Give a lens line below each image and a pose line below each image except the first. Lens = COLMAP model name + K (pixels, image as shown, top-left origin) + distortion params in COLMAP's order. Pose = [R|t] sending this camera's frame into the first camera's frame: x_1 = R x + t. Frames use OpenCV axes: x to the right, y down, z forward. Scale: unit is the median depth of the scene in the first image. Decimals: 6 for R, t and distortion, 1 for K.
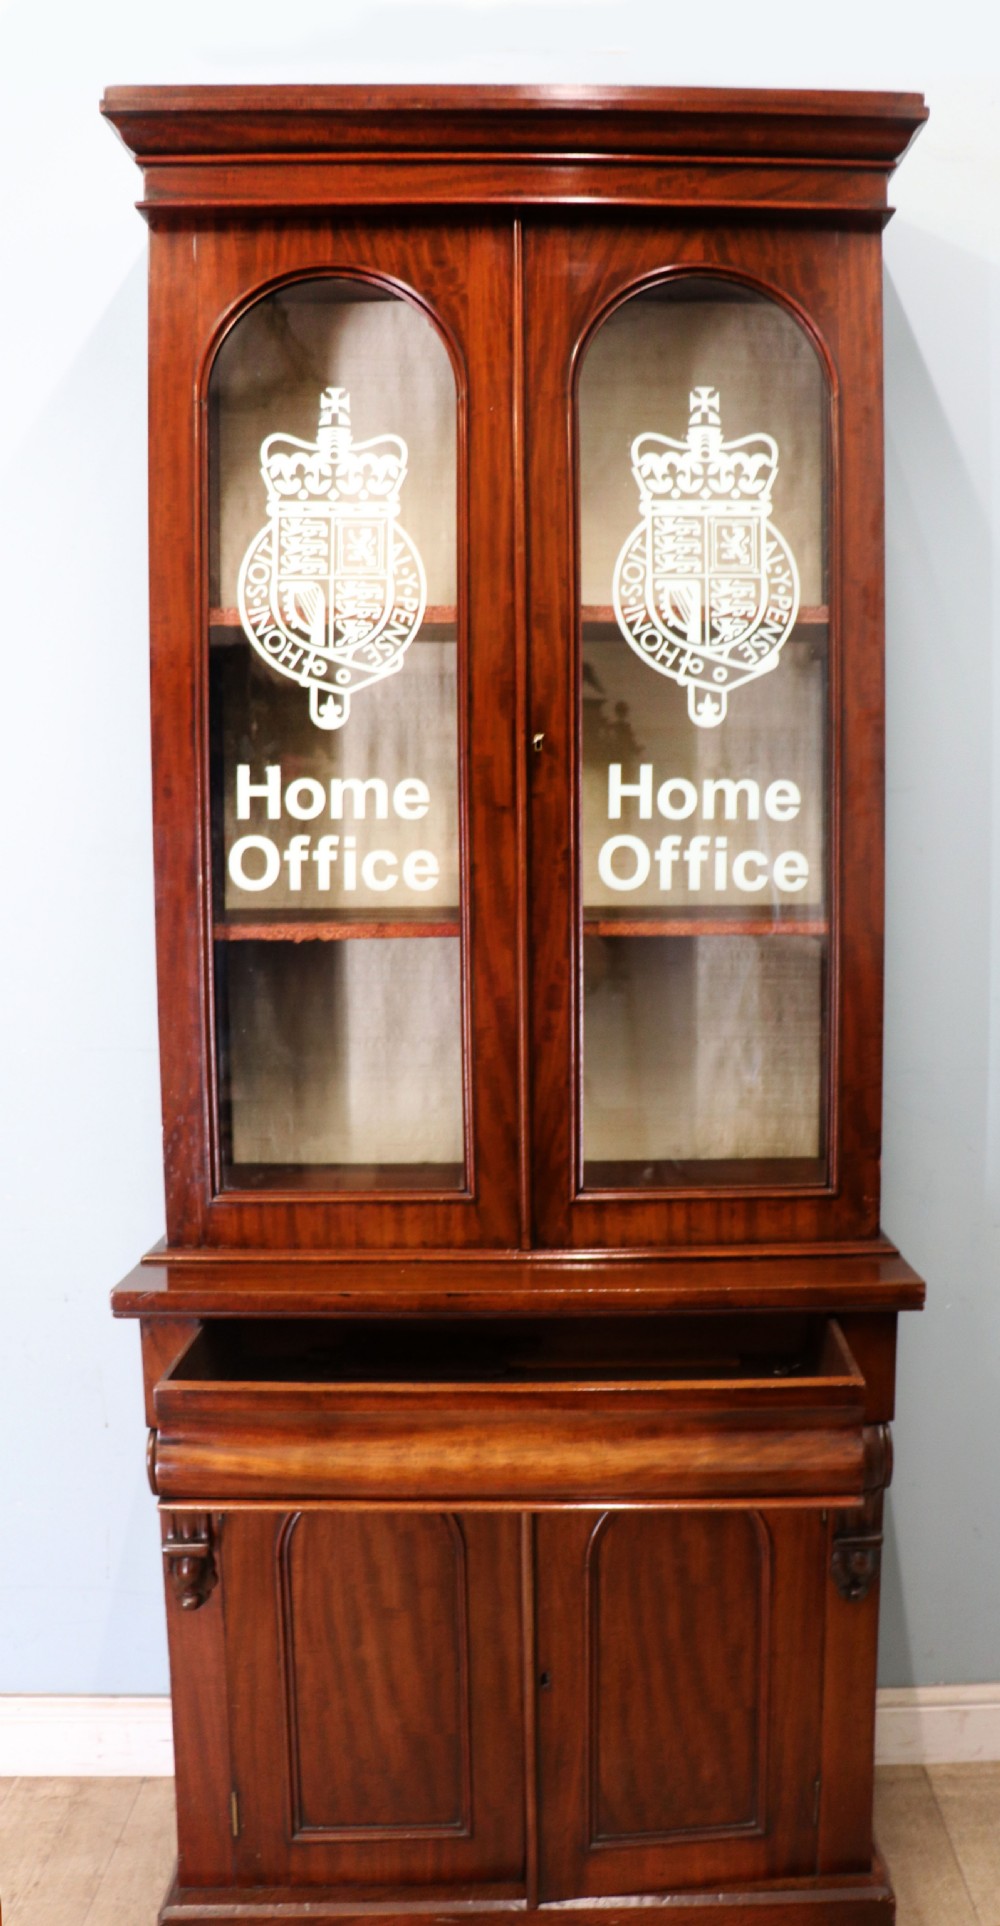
lens RADIAL K [[1663.5, 0, 580.7], [0, 1663.5, 915.2], [0, 0, 1]] dist [-0.134216, 0.053852]
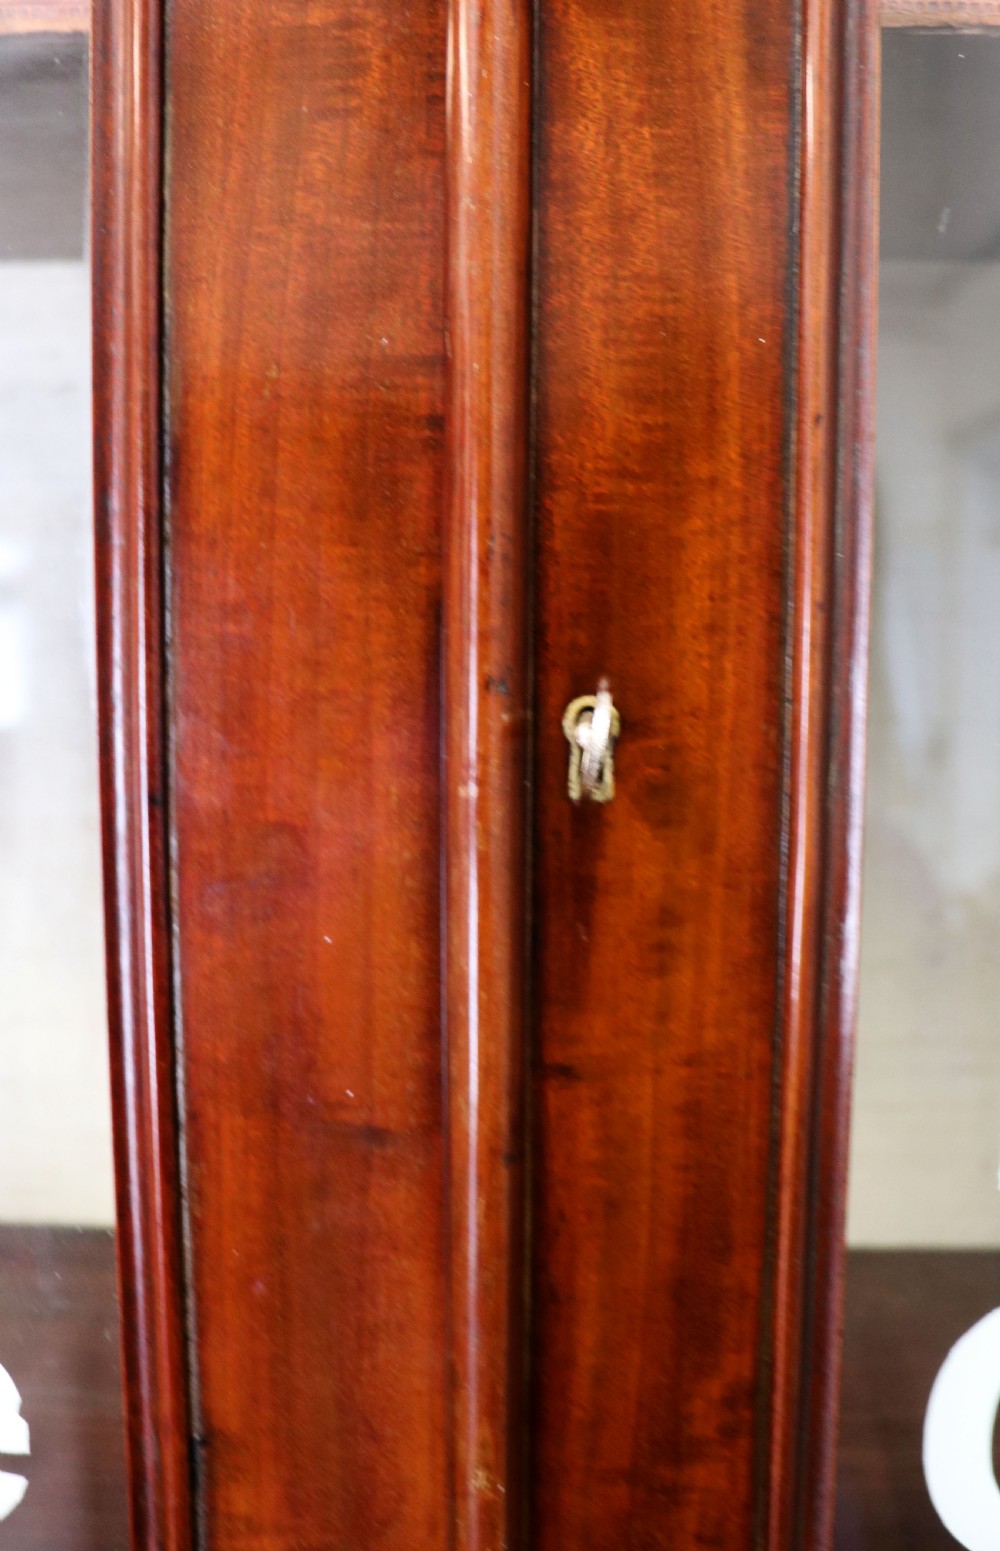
lens RADIAL K [[1566.3, 0, 510.5], [0, 1566.3, 749.0], [0, 0, 1]] dist [-0.101980, 0.000000]
pose [[0.998060, 0.015728, -0.060232, -0.023802], [-0.012785, 0.998719, 0.048948, -0.108286], [0.060924, -0.048083, 0.996984, 0.844084]]
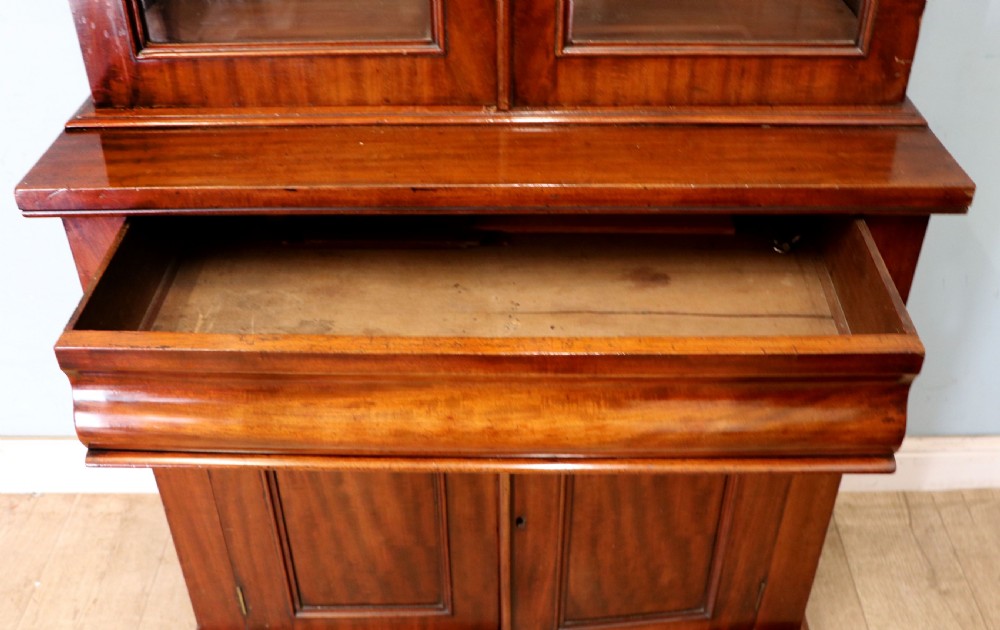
lens RADIAL K [[1055.6, 0, 523.4], [0, 1055.6, 288.6], [0, 0, 1]] dist [-0.109513, 0.000000]
pose [[0.999909, 0.012174, 0.005826, -0.025326], [-0.013434, 0.856521, 0.515937, -0.002868], [0.001291, -0.515968, 0.856607, 0.486525]]
